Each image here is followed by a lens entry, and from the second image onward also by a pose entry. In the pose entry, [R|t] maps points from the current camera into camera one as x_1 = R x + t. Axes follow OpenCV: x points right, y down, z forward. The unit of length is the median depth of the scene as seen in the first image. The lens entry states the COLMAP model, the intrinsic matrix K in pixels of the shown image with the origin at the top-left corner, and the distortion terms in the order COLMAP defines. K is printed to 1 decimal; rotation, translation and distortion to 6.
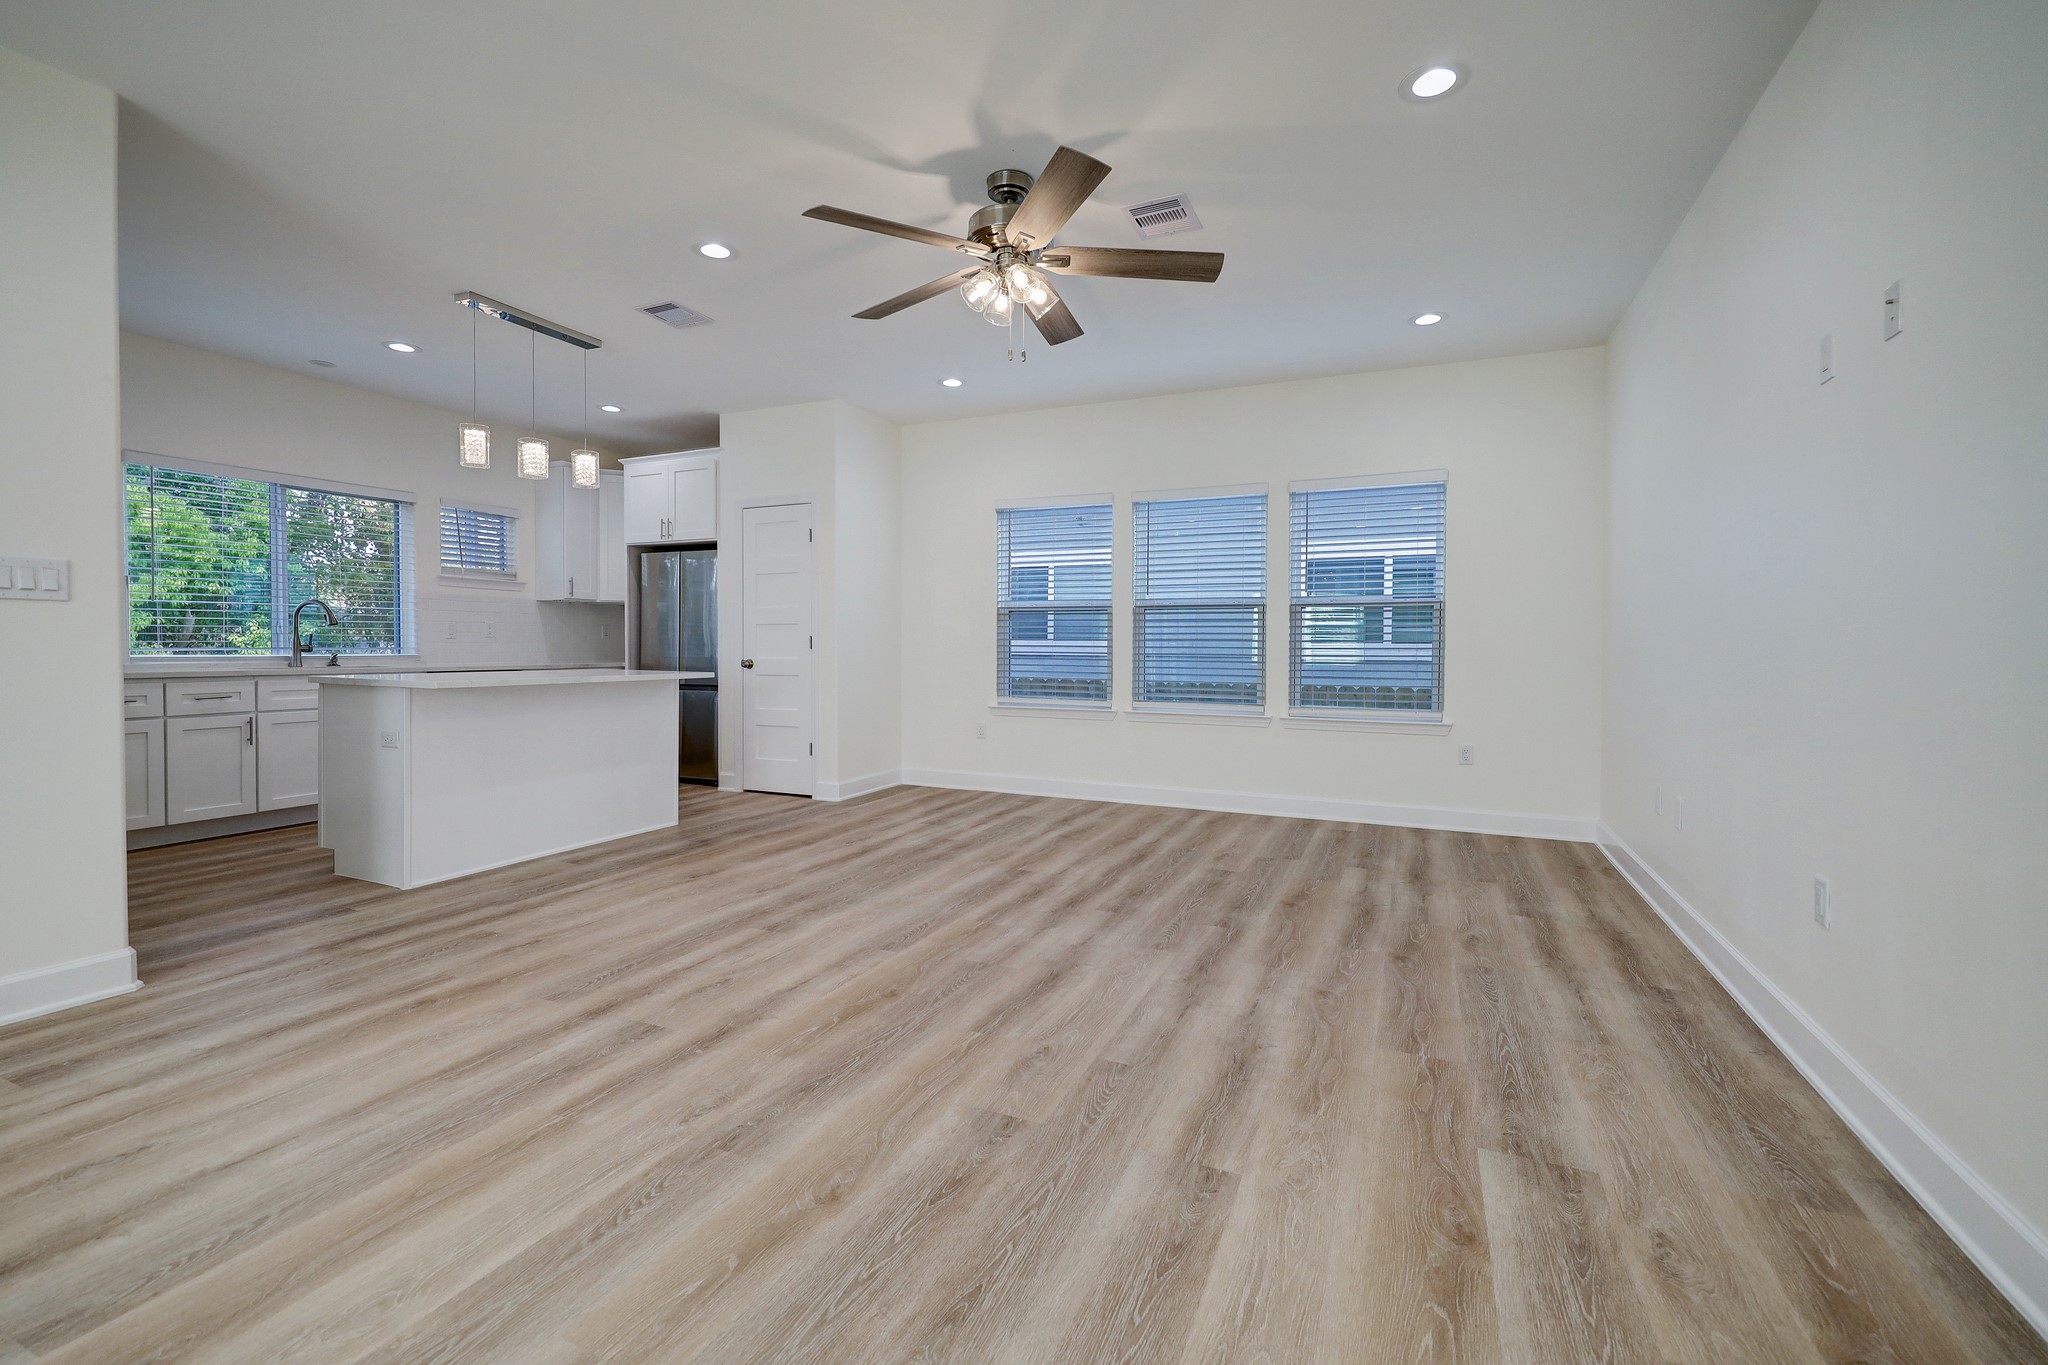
lens RADIAL K [[859.1, 0, 1066.0], [0, 859.1, 661.3], [0, 0, 1]] dist [-0.004121, 0.000688]
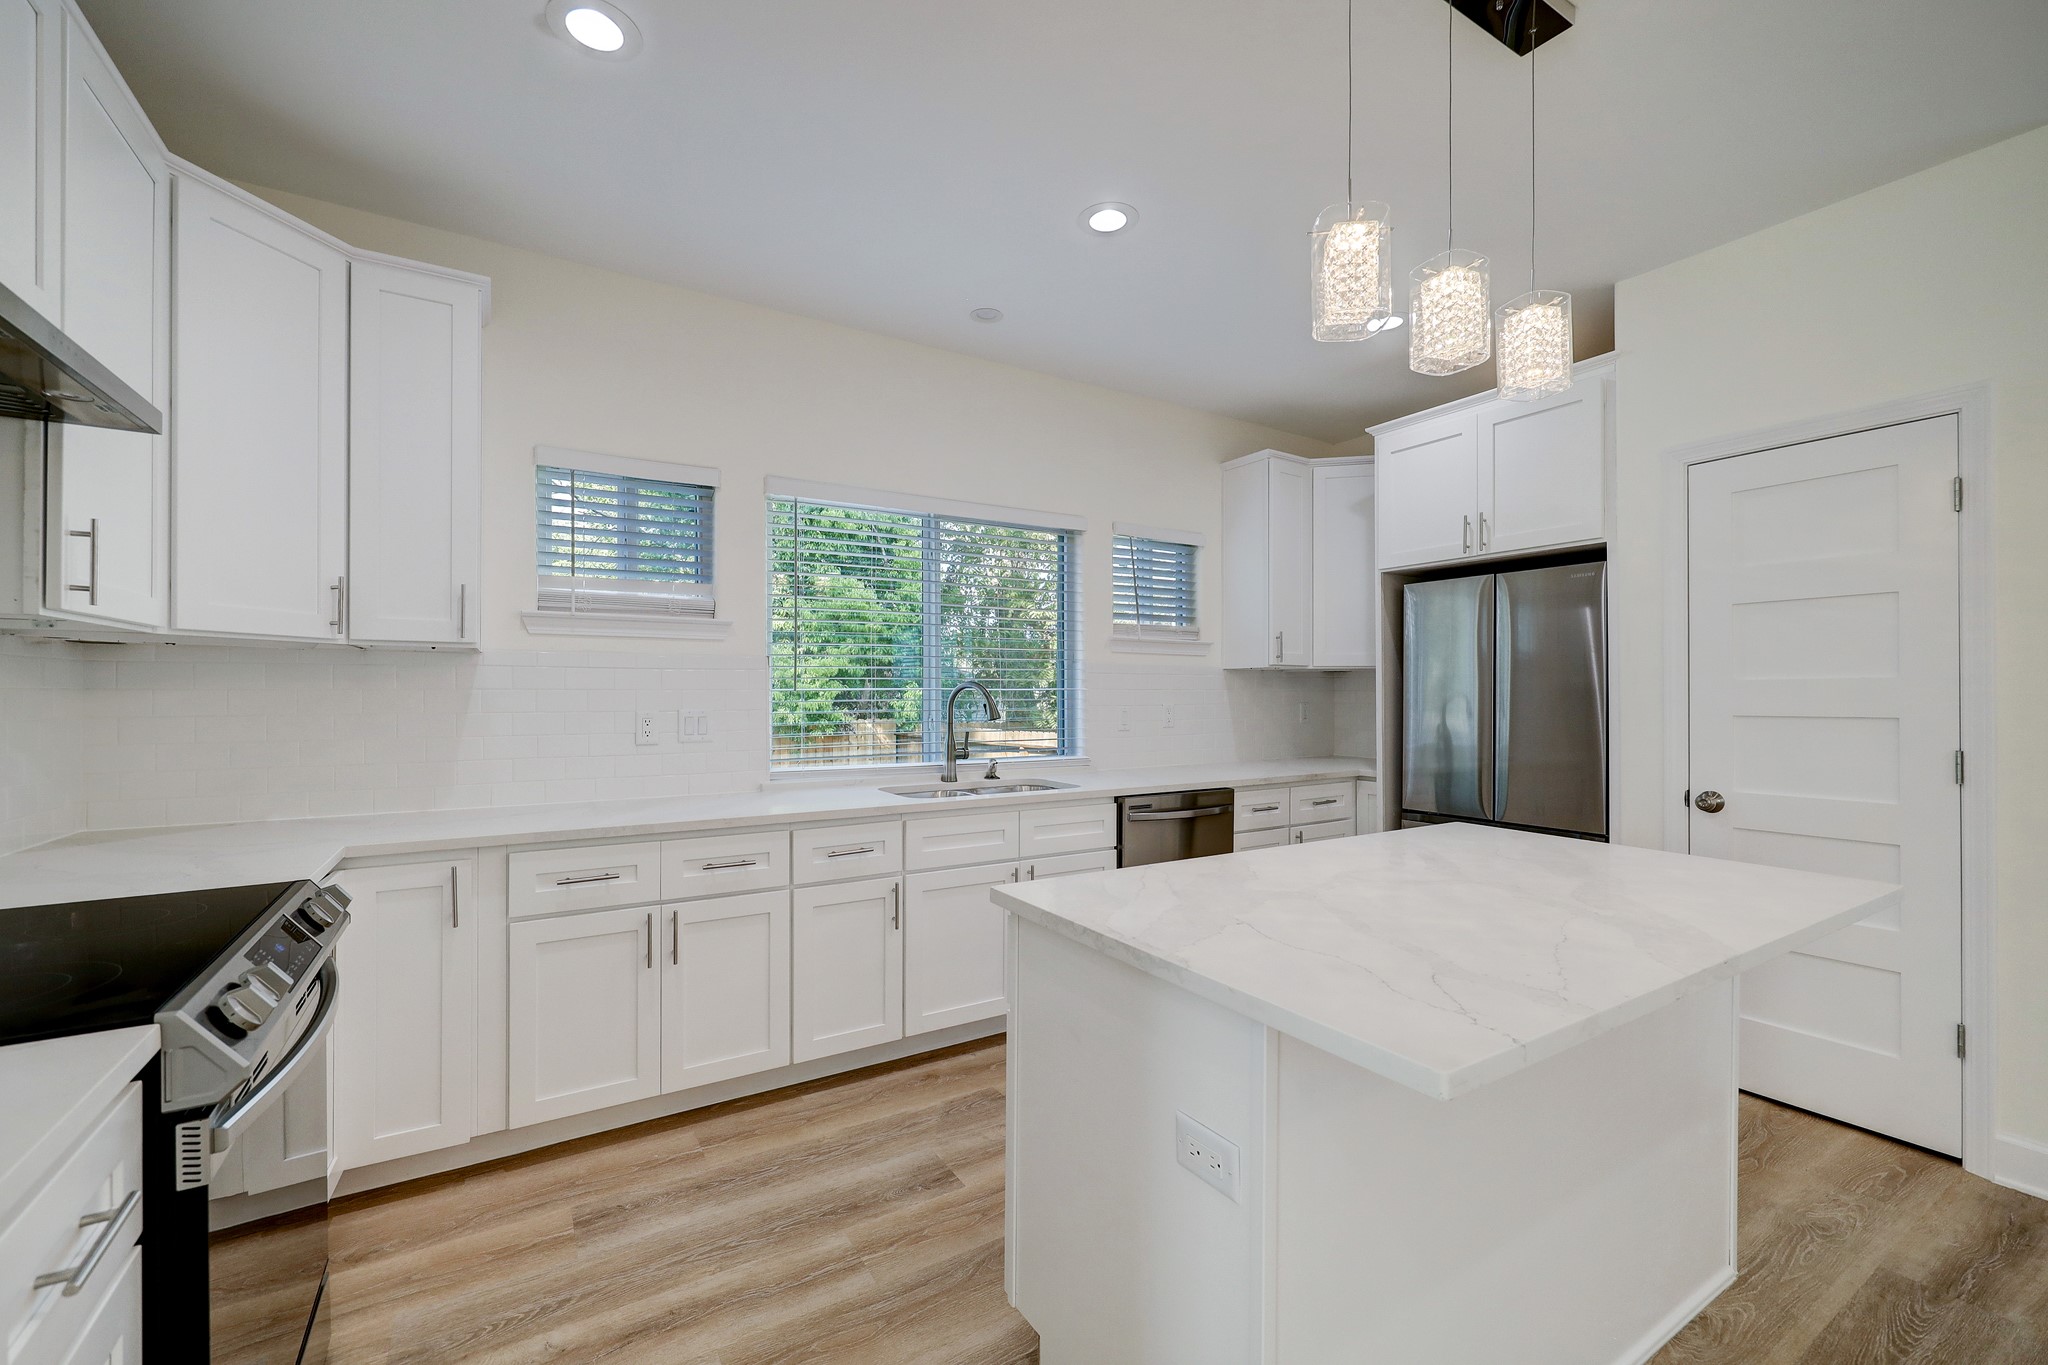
lens RADIAL K [[859.1, 0, 1023.7], [0, 859.1, 683.9], [0, 0, 1]] dist [-0.004121, 0.000688]
pose [[0.809645, -0.010258, -0.586830, -0.521023], [-0.008862, 0.999520, -0.029700, -0.057033], [0.586853, 0.029247, 0.809165, 0.556566]]
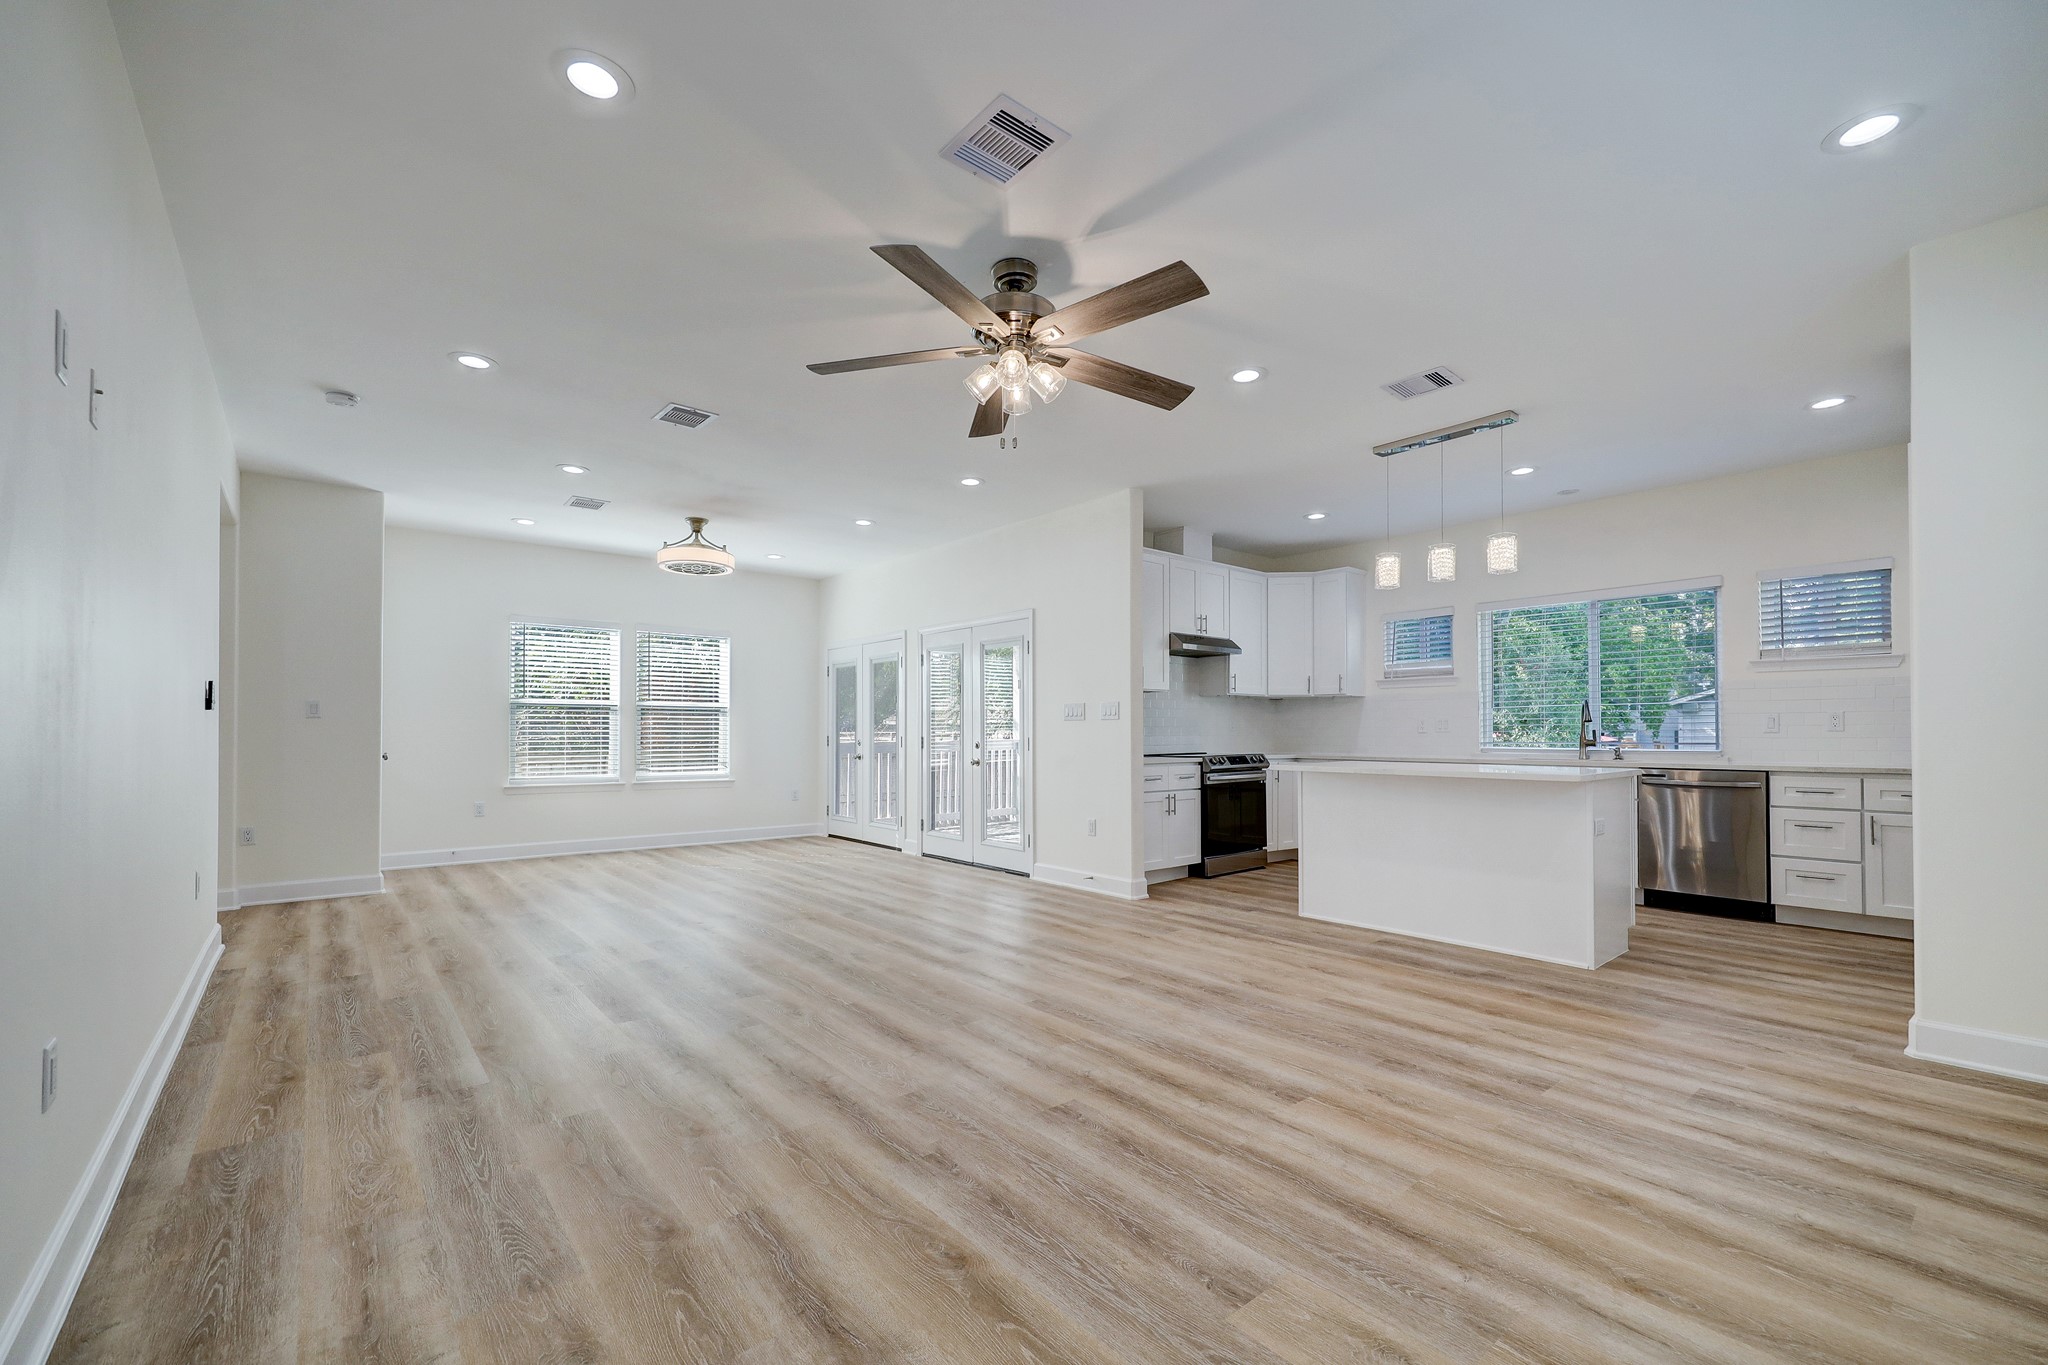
lens RADIAL K [[859.1, 0, 994.7], [0, 859.1, 723.2], [0, 0, 1]] dist [-0.004121, 0.000688]
pose [[-0.487963, -0.017593, -0.872687, 0.545248], [-0.020070, 0.999759, -0.008933, -0.016678], [0.872634, 0.013156, -0.488198, 0.995868]]
